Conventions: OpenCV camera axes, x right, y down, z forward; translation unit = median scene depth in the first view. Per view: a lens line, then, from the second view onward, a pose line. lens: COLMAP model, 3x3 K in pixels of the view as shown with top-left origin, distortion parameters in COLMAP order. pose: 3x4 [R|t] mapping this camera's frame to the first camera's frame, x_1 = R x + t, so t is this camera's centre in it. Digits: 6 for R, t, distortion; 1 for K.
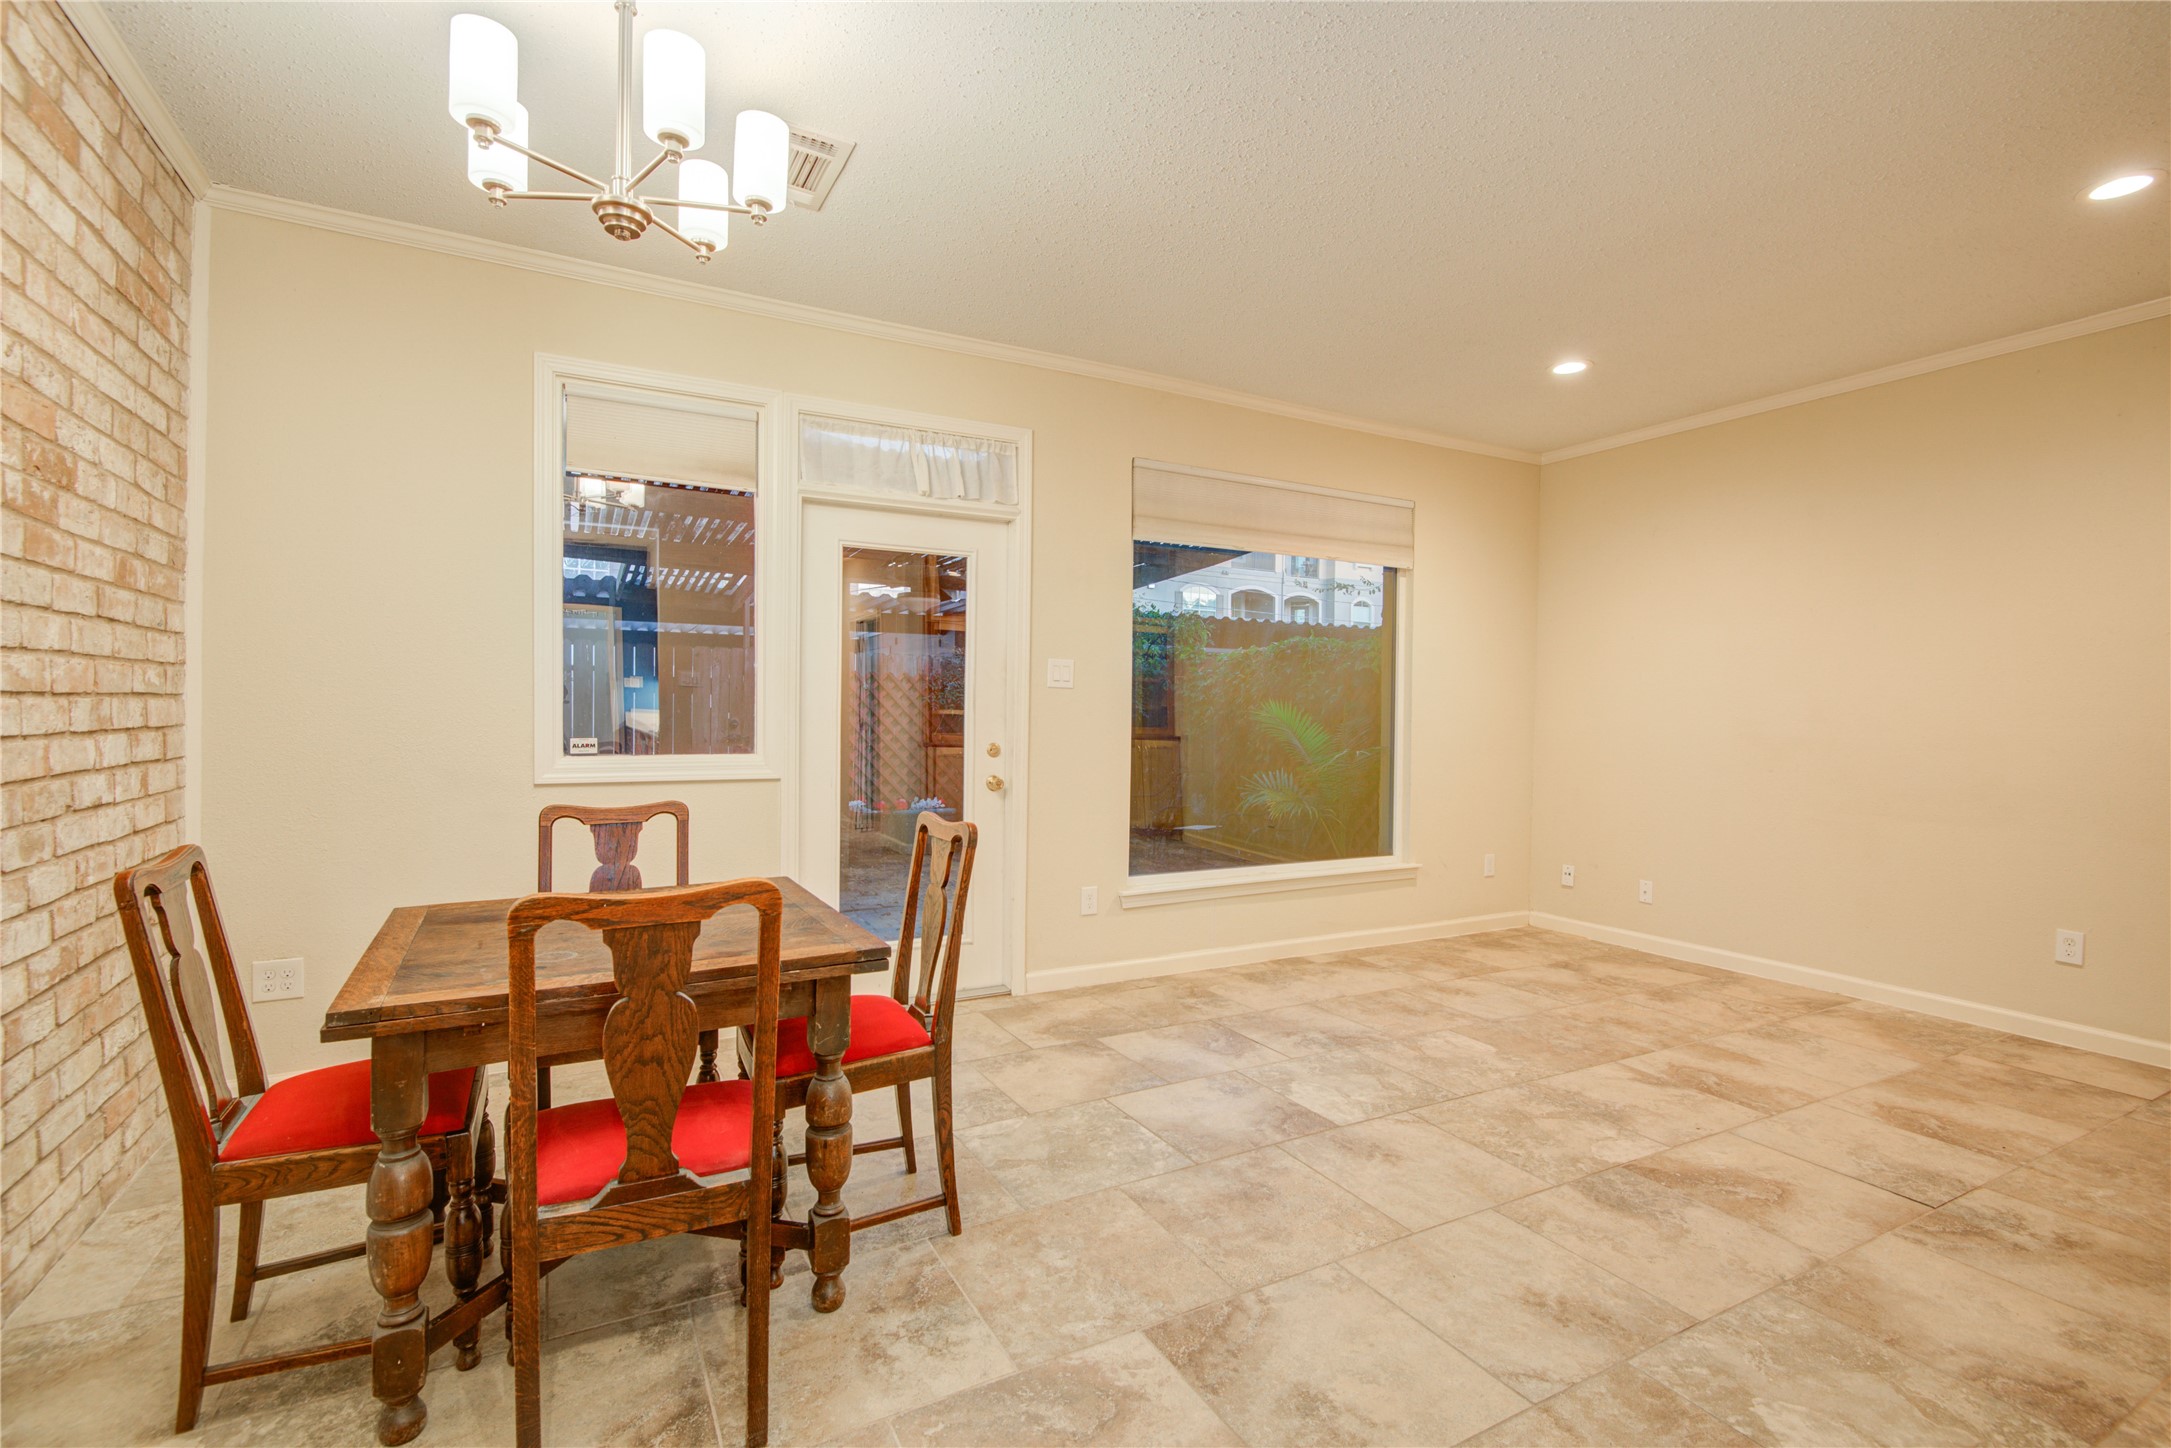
lens RADIAL K [[977.7, 0, 1084.5], [0, 977.7, 721.0], [0, 0, 1]] dist [0.007629, -0.008507]
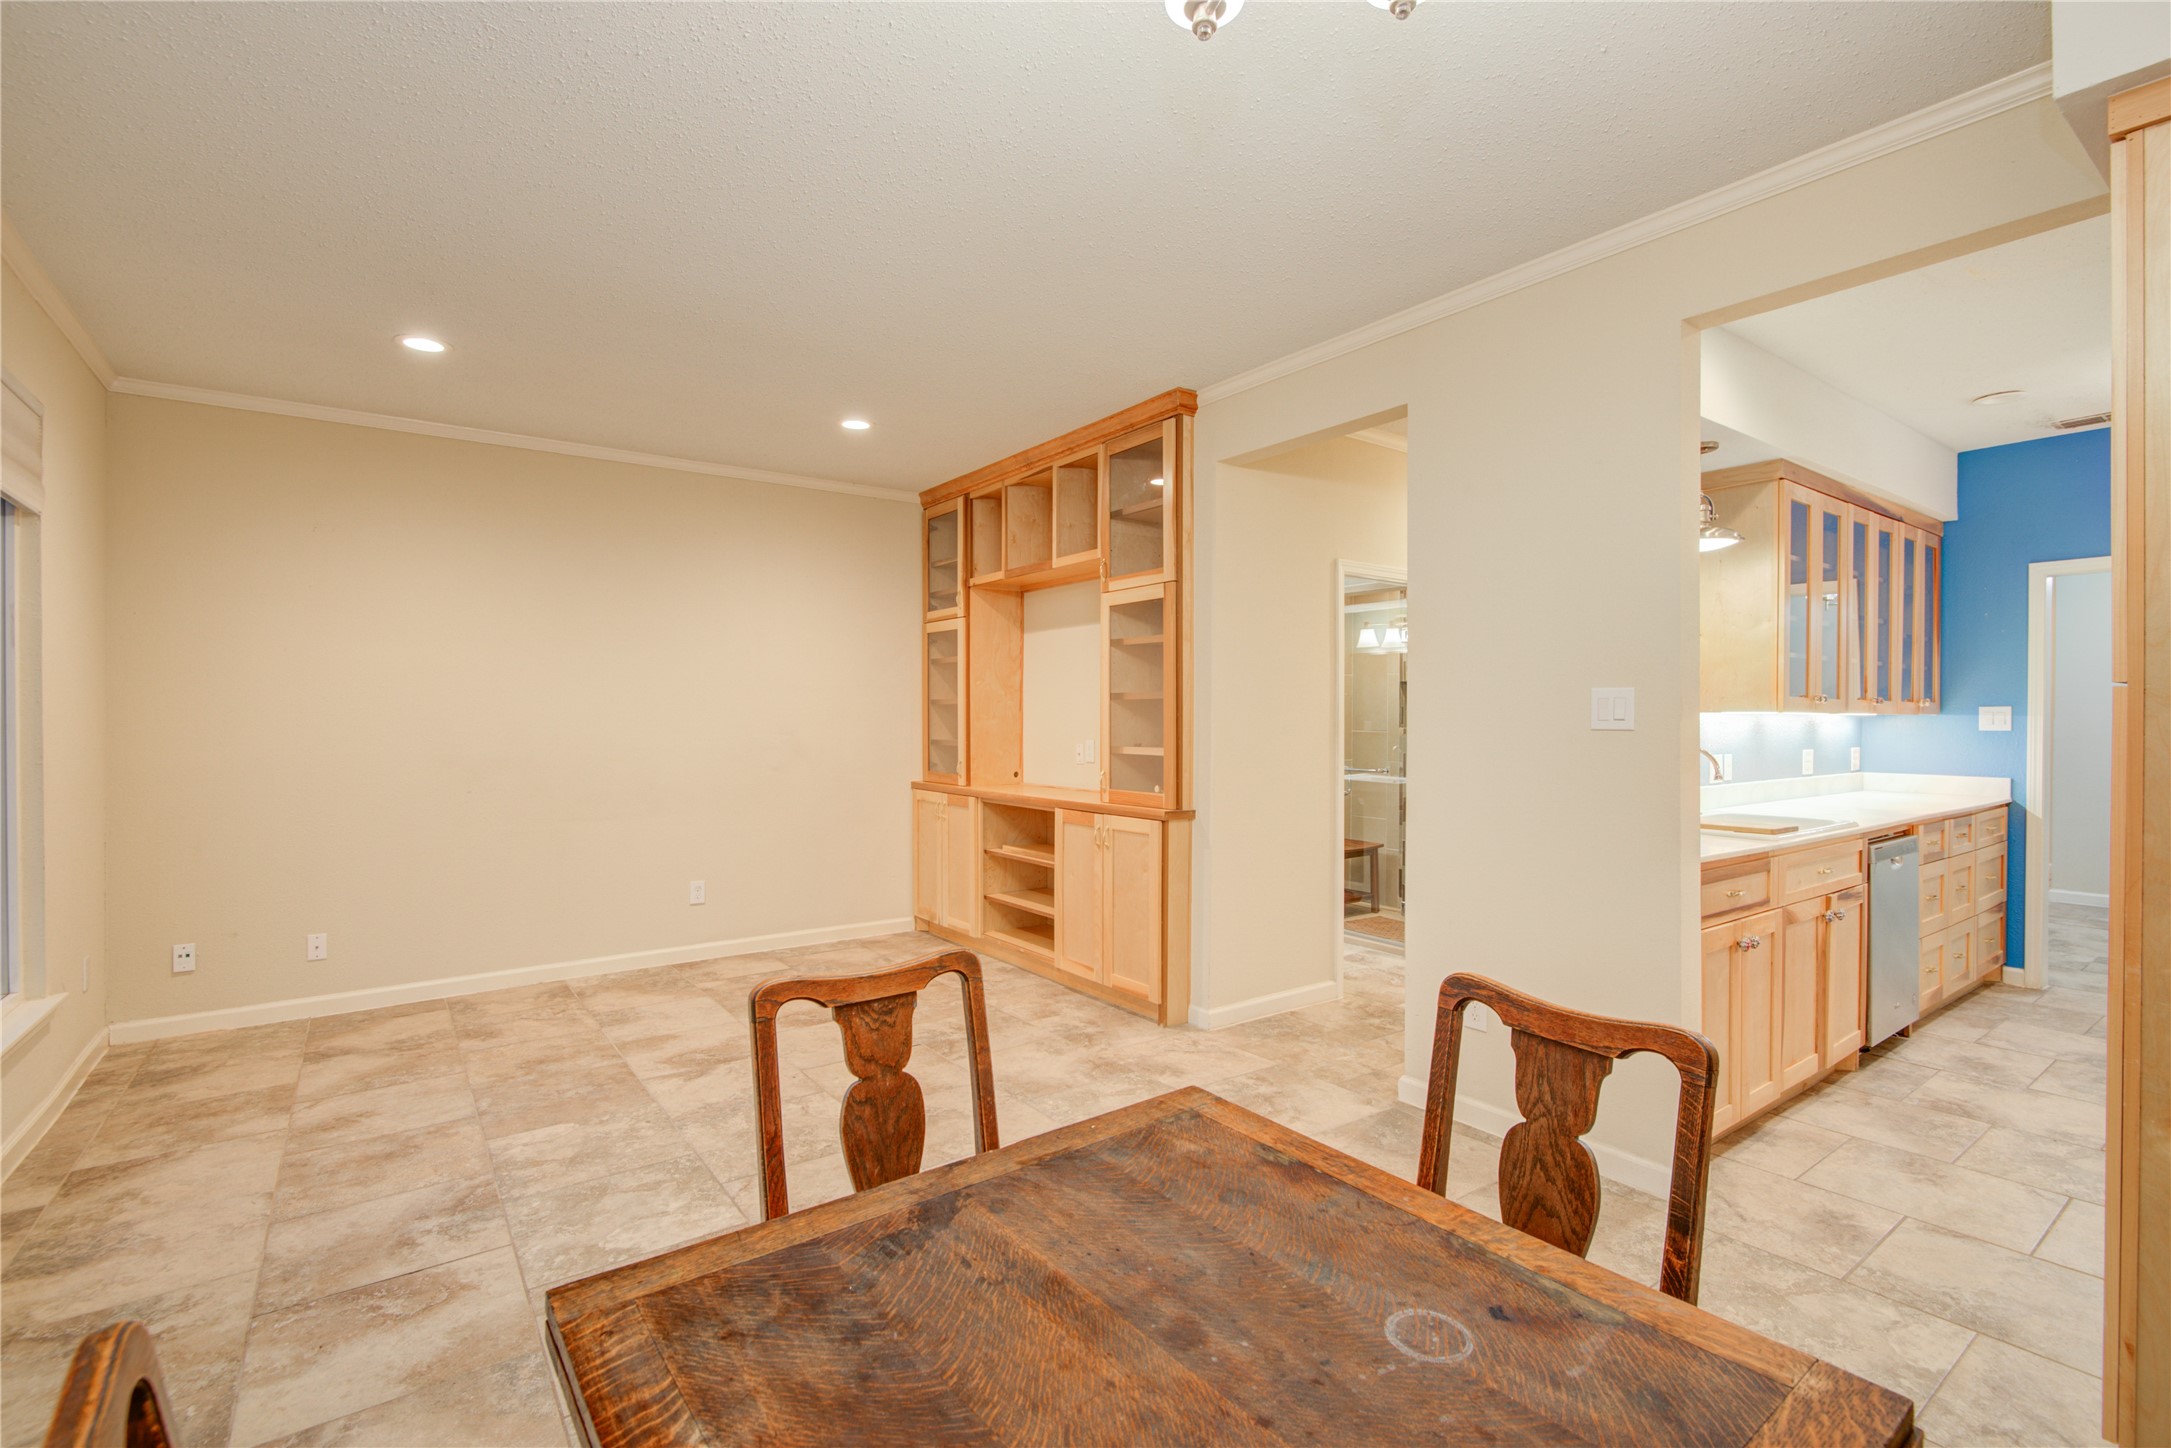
lens RADIAL K [[977.7, 0, 1084.5], [0, 977.7, 721.0], [0, 0, 1]] dist [0.007629, -0.008507]
pose [[-0.138612, -0.016032, 0.990217, -0.573676], [0.012213, 0.999765, 0.017896, -0.047956], [-0.990271, 0.014574, -0.138384, 0.706717]]
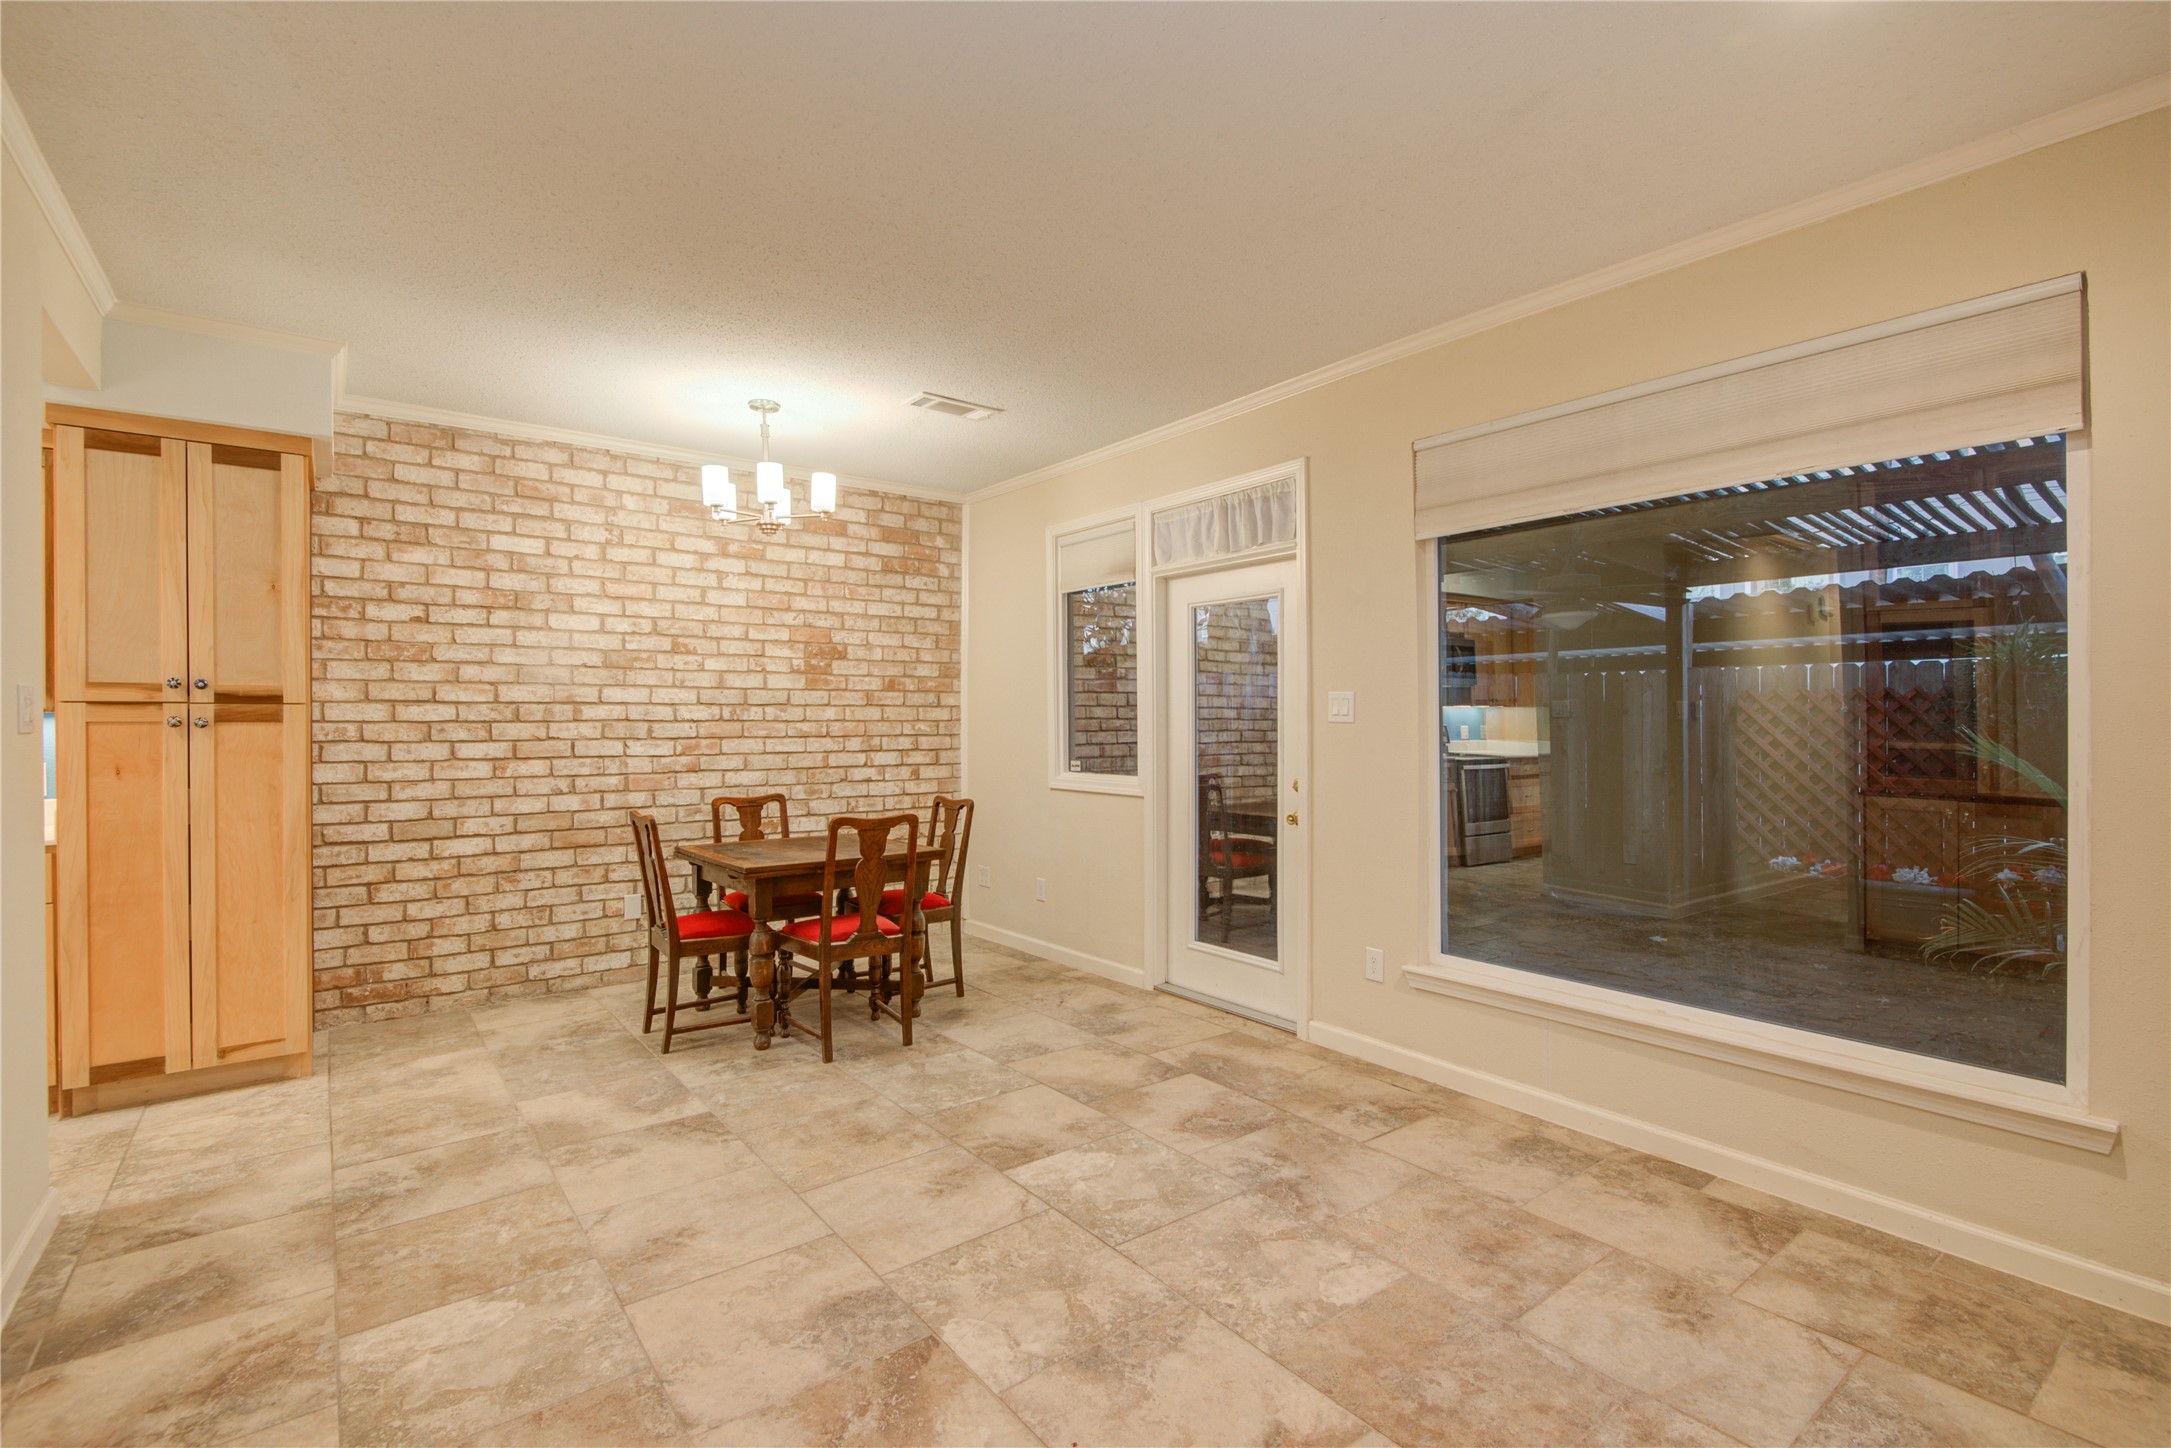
lens RADIAL K [[977.7, 0, 1084.5], [0, 977.7, 721.0], [0, 0, 1]] dist [0.007629, -0.008507]
pose [[0.166661, -0.010830, -0.985955, 1.094766], [-0.010311, 0.999866, -0.012725, -0.026822], [0.985960, 0.012287, 0.166527, 0.793688]]
